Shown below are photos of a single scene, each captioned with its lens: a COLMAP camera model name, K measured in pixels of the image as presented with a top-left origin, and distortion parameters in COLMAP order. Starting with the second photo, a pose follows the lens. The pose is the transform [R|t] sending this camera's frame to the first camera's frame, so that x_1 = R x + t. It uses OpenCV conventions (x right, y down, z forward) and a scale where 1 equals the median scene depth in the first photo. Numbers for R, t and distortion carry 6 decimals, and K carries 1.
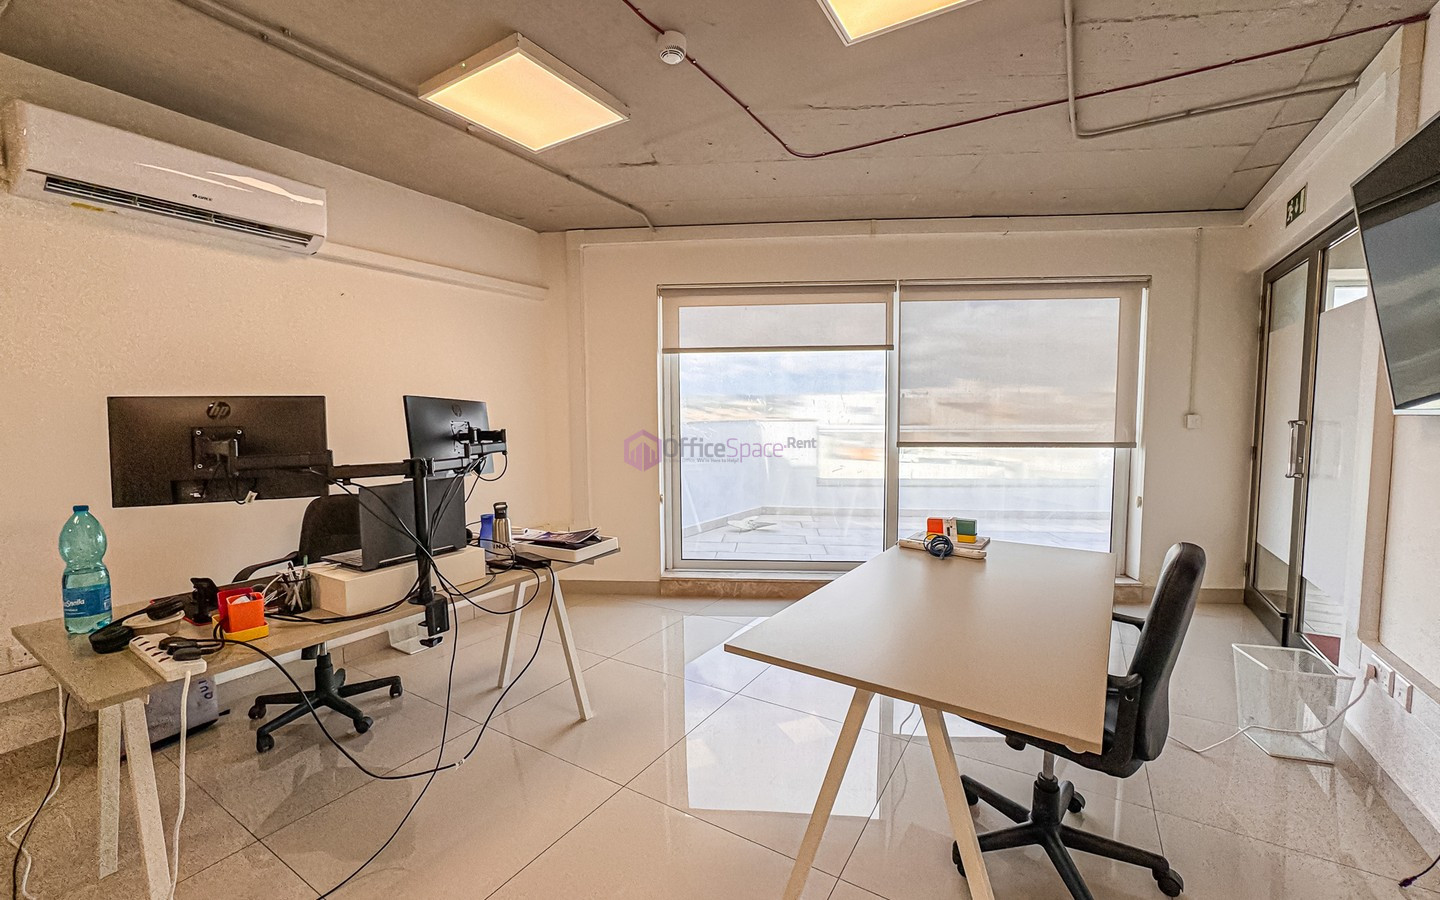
lens RADIAL K [[578.7, 0, 720.0], [0, 578.7, 450.0], [0, 0, 1]] dist [-0.041946, 0.018501]
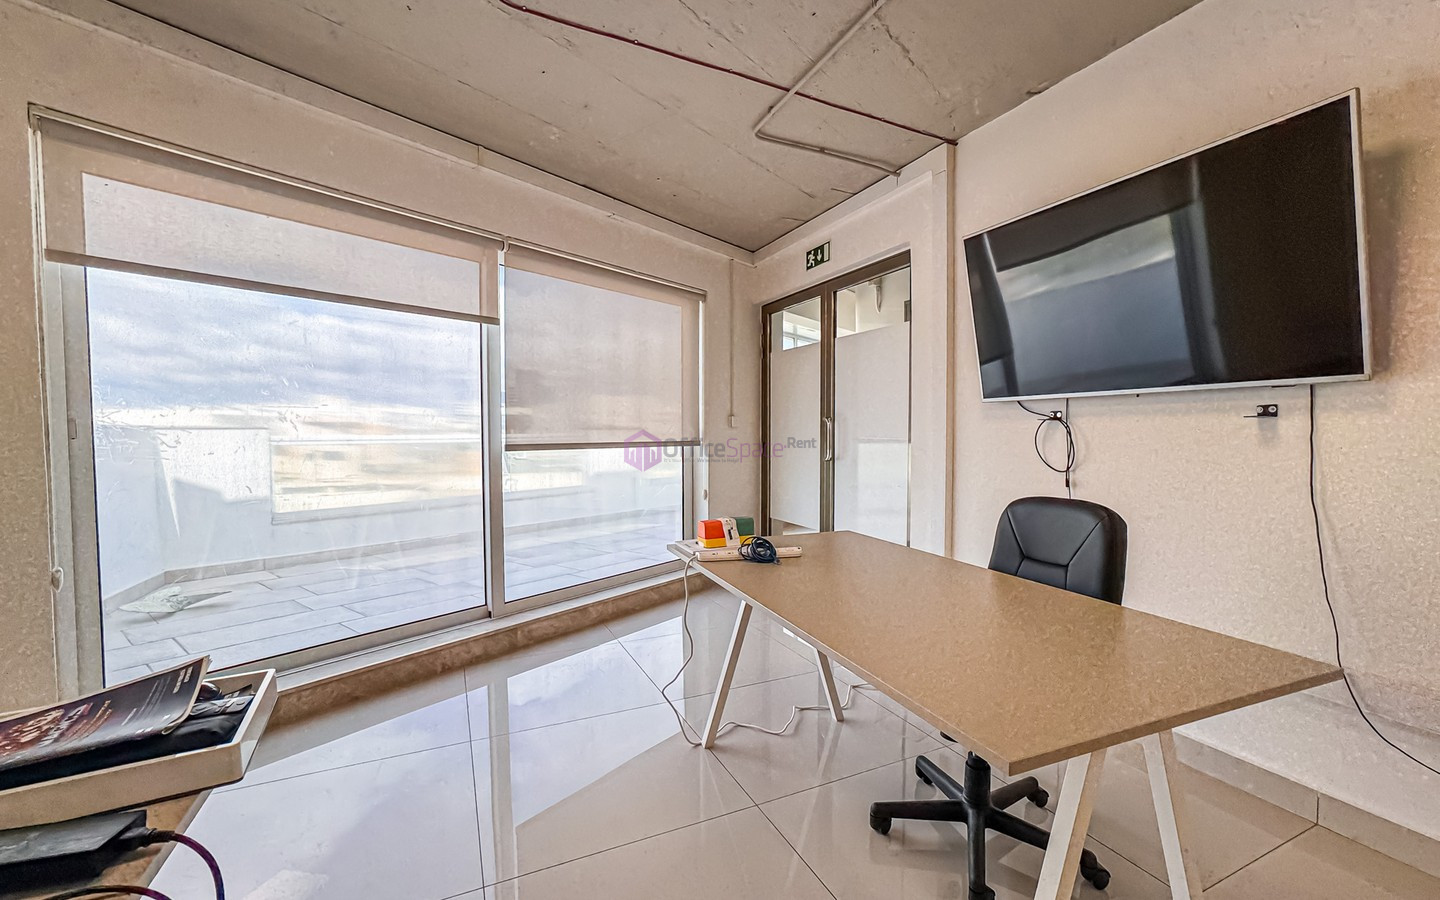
lens RADIAL K [[597.3, 0, 724.9], [0, 597.3, 451.6], [0, 0, 1]] dist [-0.042263, 0.018413]
pose [[0.551719, -0.025459, 0.833642, -0.201423], [0.053912, 0.998532, -0.005185, 0.015931], [-0.832286, 0.047804, 0.552281, 0.324227]]
